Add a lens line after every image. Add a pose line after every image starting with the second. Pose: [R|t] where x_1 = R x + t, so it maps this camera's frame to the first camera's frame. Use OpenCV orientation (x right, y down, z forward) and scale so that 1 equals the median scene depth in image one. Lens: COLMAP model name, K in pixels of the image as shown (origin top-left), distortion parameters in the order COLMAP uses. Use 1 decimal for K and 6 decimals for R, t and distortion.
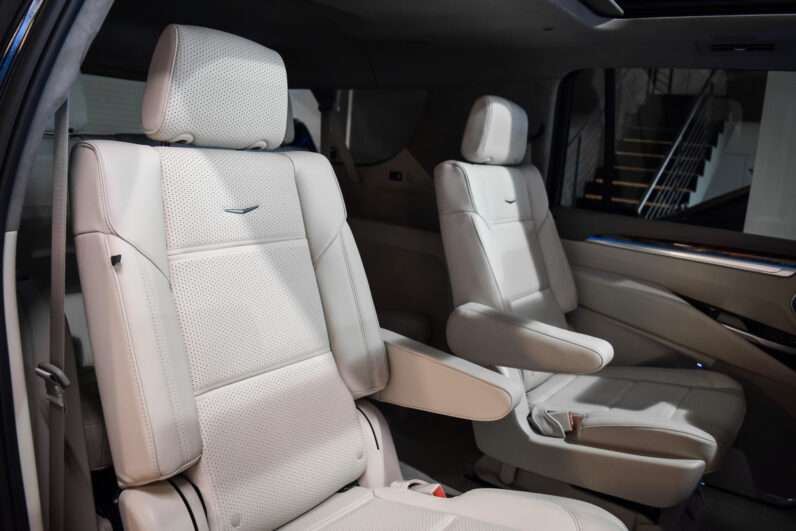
lens RADIAL K [[622.5, 0, 398.0], [0, 622.5, 265.5], [0, 0, 1]] dist [-0.092944, 0.008571]
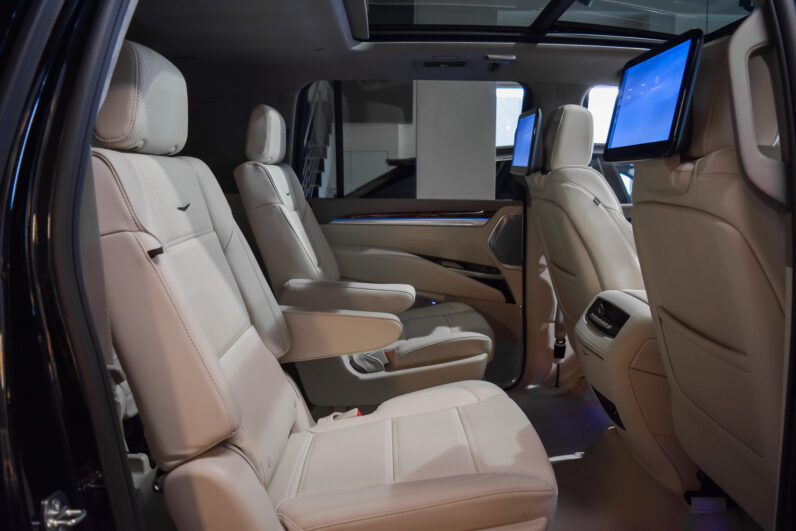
lens RADIAL K [[622.5, 0, 398.0], [0, 622.5, 265.5], [0, 0, 1]] dist [-0.092944, 0.008571]
pose [[0.800555, -0.160217, 0.577444, -0.415595], [0.170469, 0.984673, 0.036872, 0.026091], [-0.574501, 0.068918, 0.815597, -0.079714]]
